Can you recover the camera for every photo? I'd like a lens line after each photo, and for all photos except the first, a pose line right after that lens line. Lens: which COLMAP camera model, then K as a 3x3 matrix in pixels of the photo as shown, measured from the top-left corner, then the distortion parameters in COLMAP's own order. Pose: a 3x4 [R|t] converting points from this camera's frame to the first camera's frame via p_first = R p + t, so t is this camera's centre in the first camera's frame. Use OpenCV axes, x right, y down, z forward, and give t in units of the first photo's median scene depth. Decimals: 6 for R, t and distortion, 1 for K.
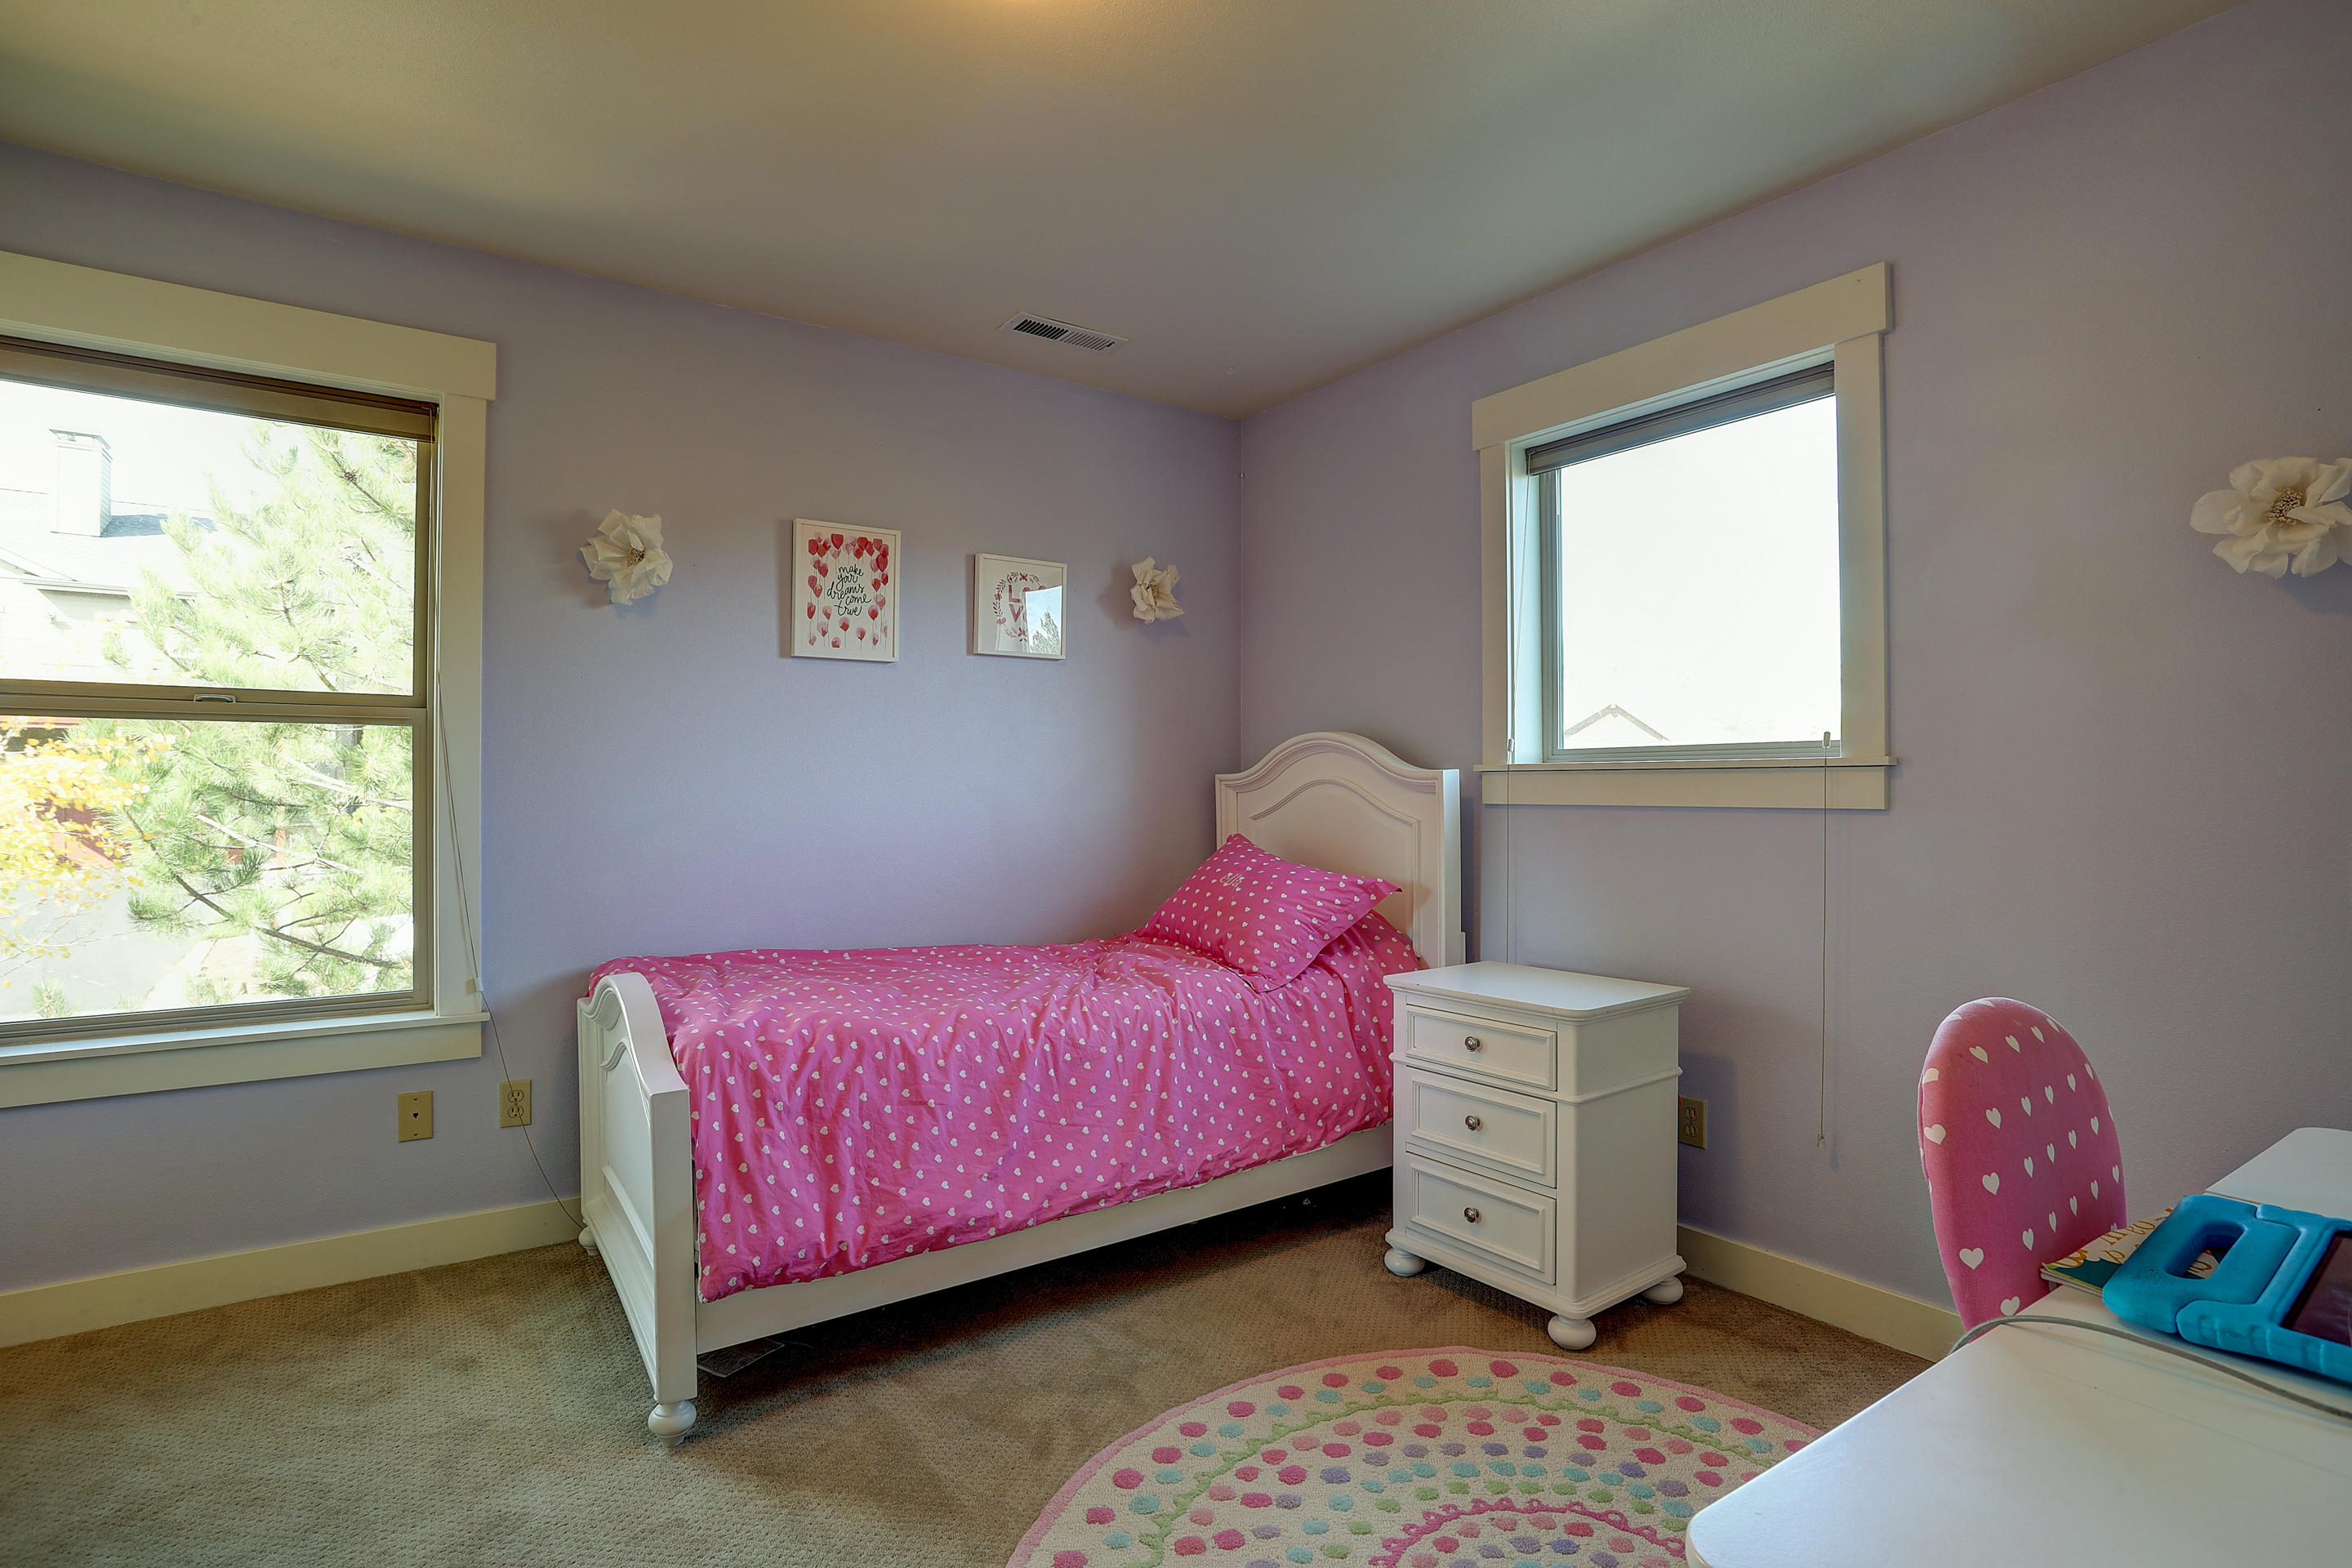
lens RADIAL K [[1144.0, 0, 1186.4], [0, 1144.0, 786.7], [0, 0, 1]] dist [-0.075144, 0.030923]
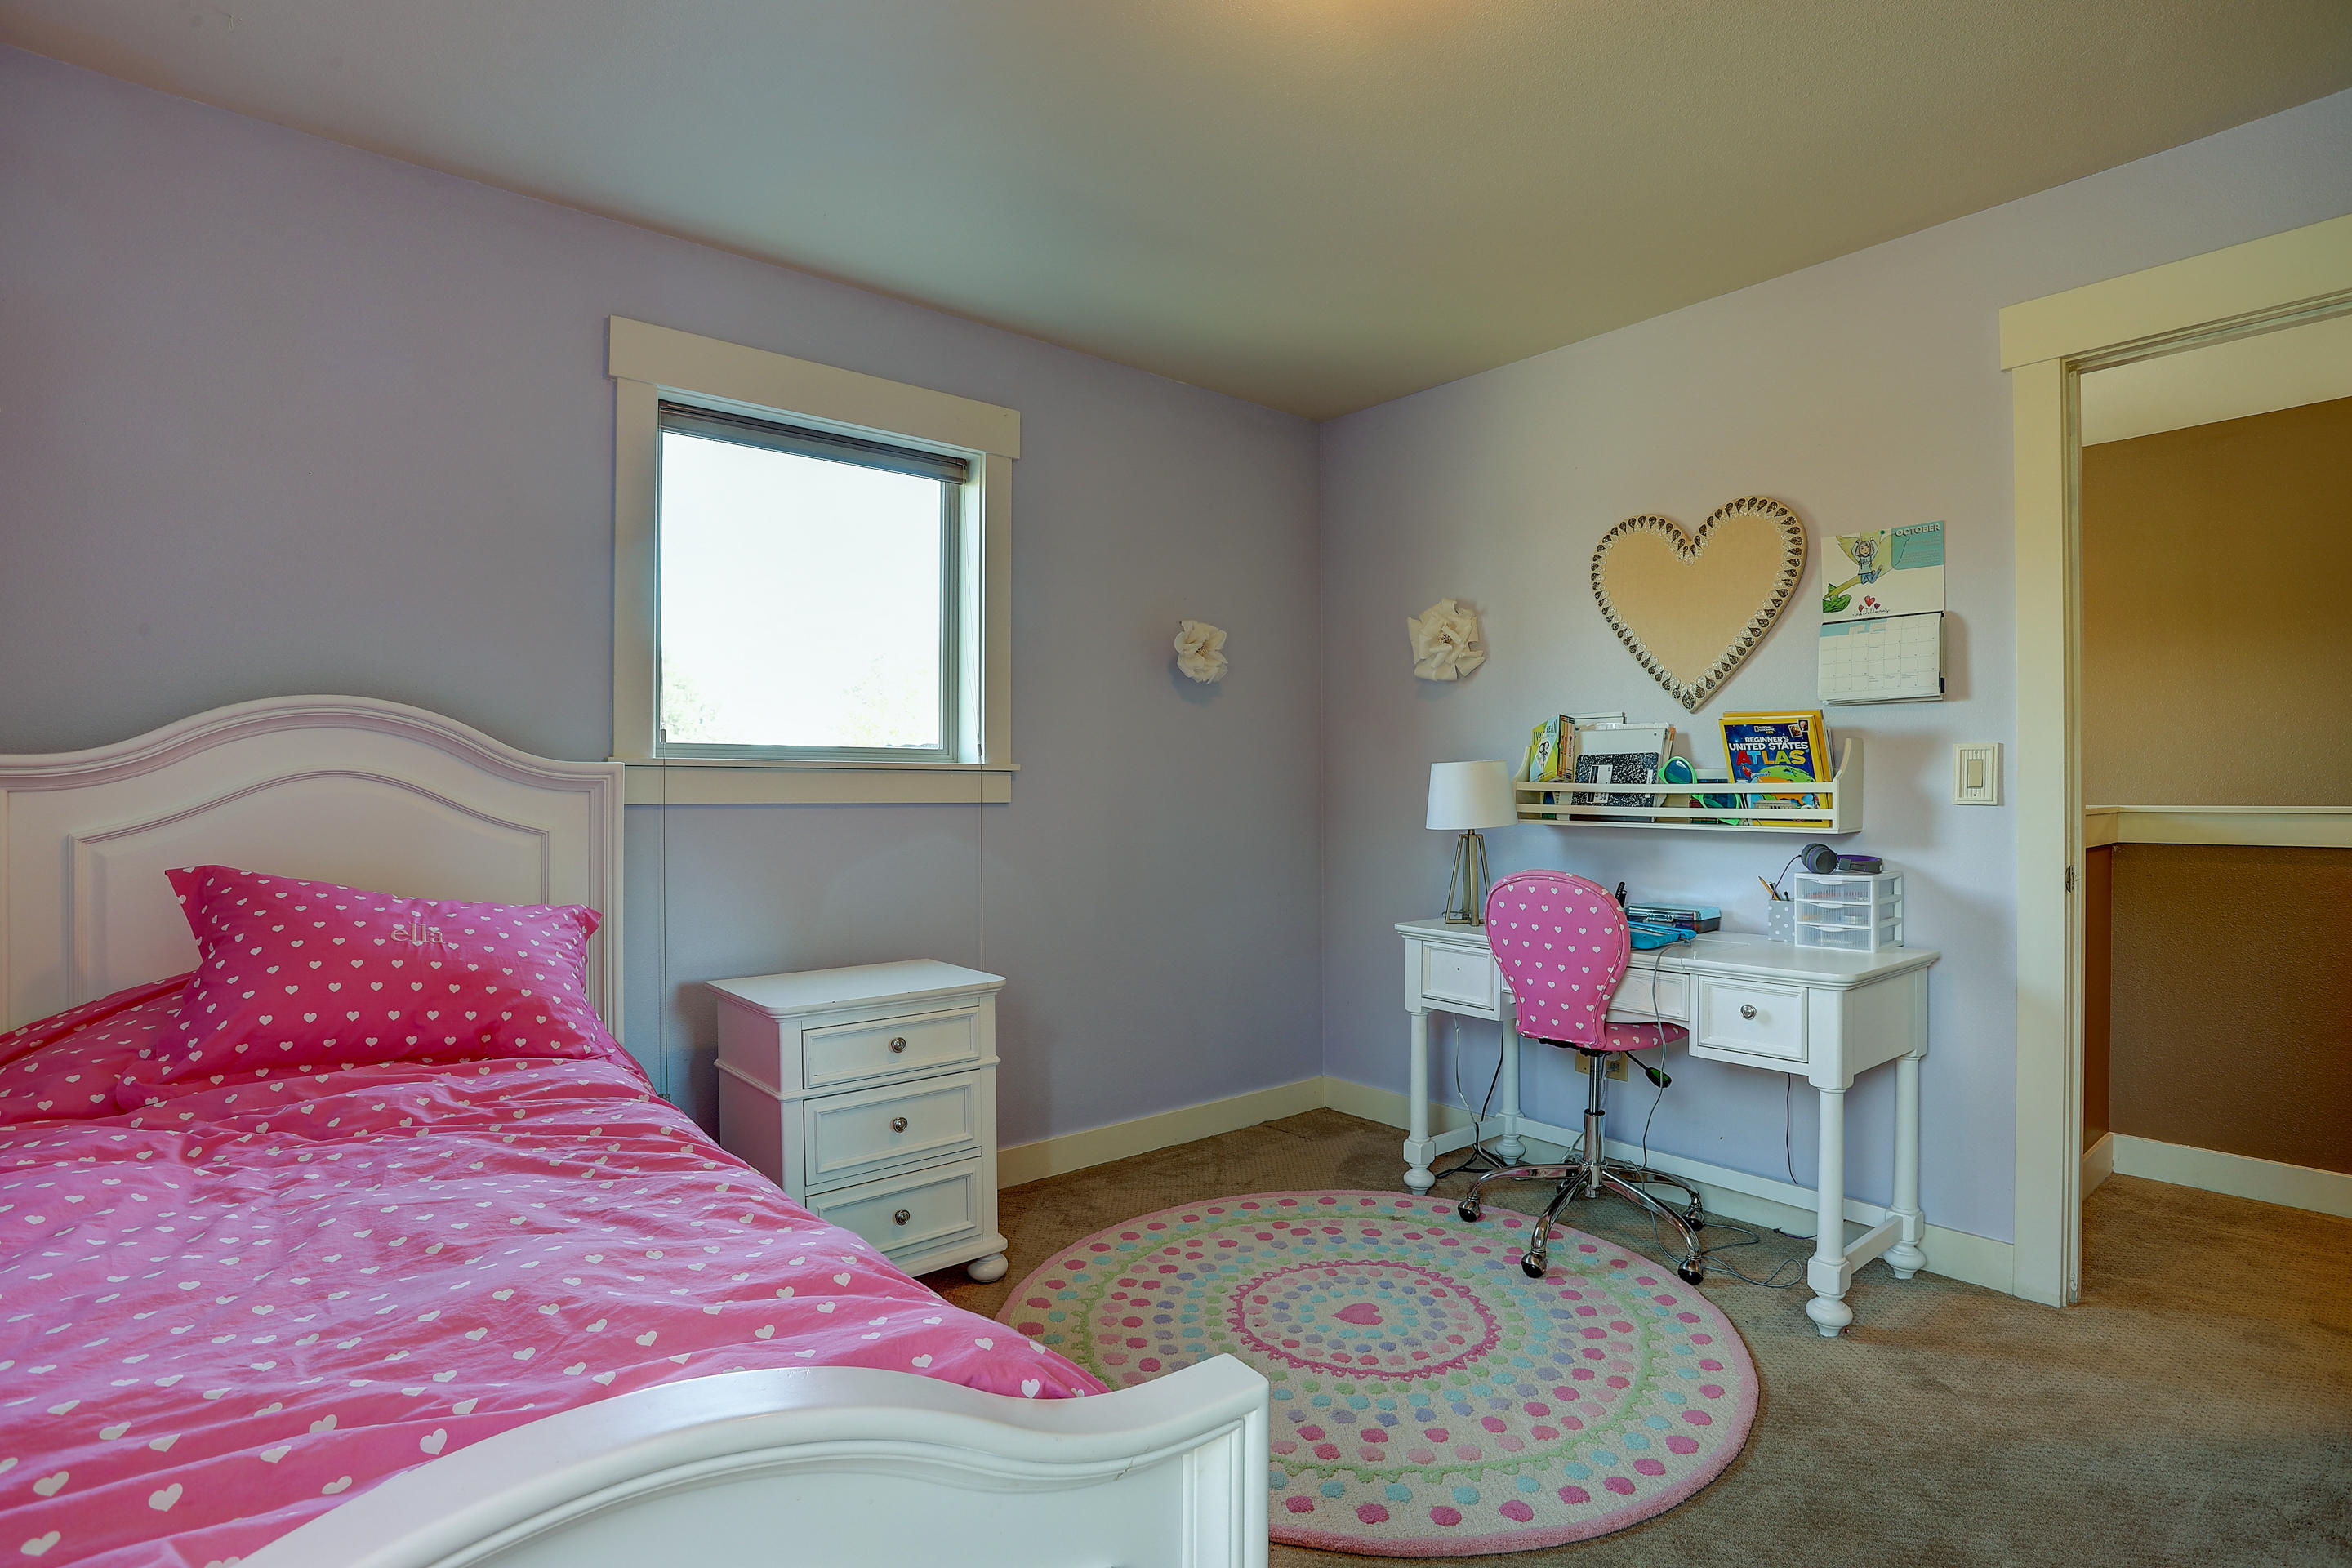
lens RADIAL K [[1144.0, 0, 1185.1], [0, 1144.0, 786.3], [0, 0, 1]] dist [-0.075144, 0.030923]
pose [[-0.085610, 0.006874, 0.996305, -0.915198], [0.000097, 0.999976, -0.006891, 0.010799], [-0.996329, -0.000493, -0.085609, 1.014504]]
